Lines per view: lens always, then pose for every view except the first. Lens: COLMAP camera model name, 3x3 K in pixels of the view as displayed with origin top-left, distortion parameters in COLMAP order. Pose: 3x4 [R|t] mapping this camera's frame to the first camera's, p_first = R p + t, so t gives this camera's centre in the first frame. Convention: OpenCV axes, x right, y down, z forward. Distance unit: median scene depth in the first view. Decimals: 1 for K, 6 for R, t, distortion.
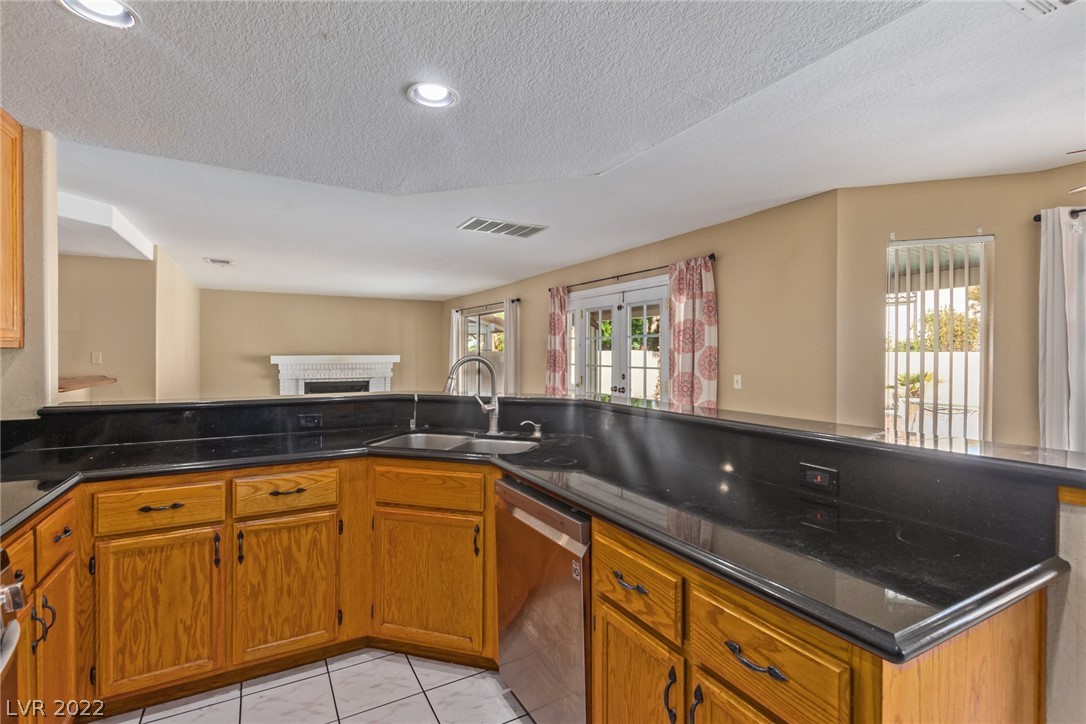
lens RADIAL K [[499.2, 0, 544.3], [0, 499.2, 356.7], [0, 0, 1]] dist [0.005635, -0.002014]
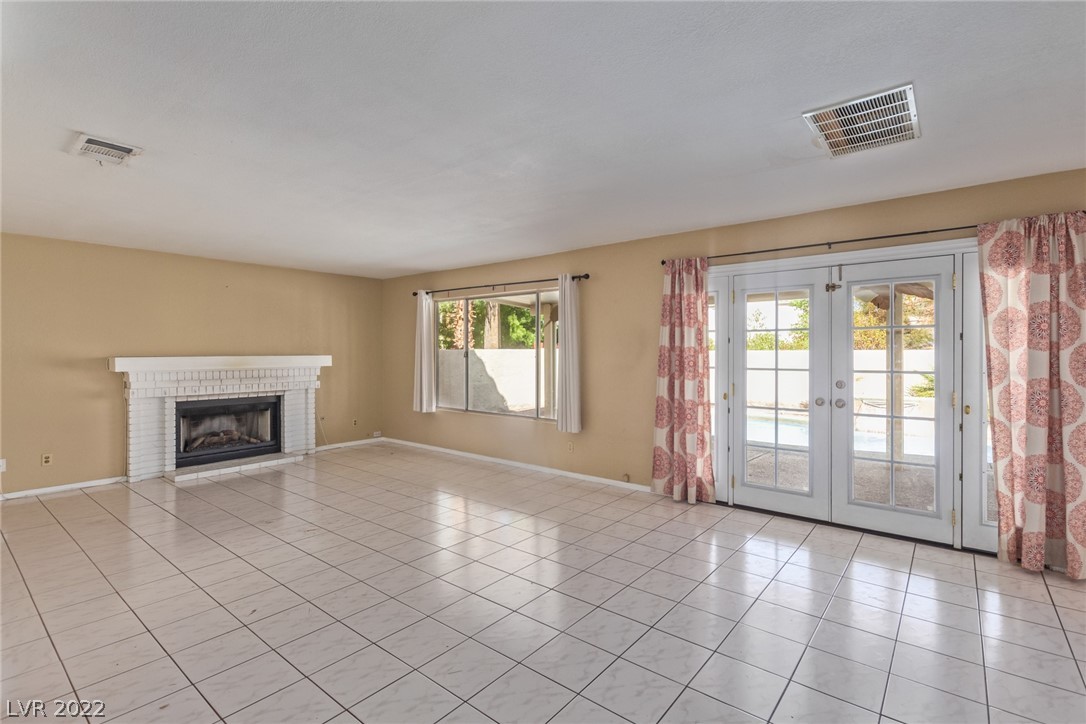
lens RADIAL K [[499.2, 0, 543.5], [0, 499.2, 355.0], [0, 0, 1]] dist [0.005635, -0.002014]
pose [[0.930340, -0.005045, 0.366664, -0.407235], [0.005338, 0.999986, 0.000213, -0.003410], [-0.366659, 0.001759, 0.930354, 0.404800]]
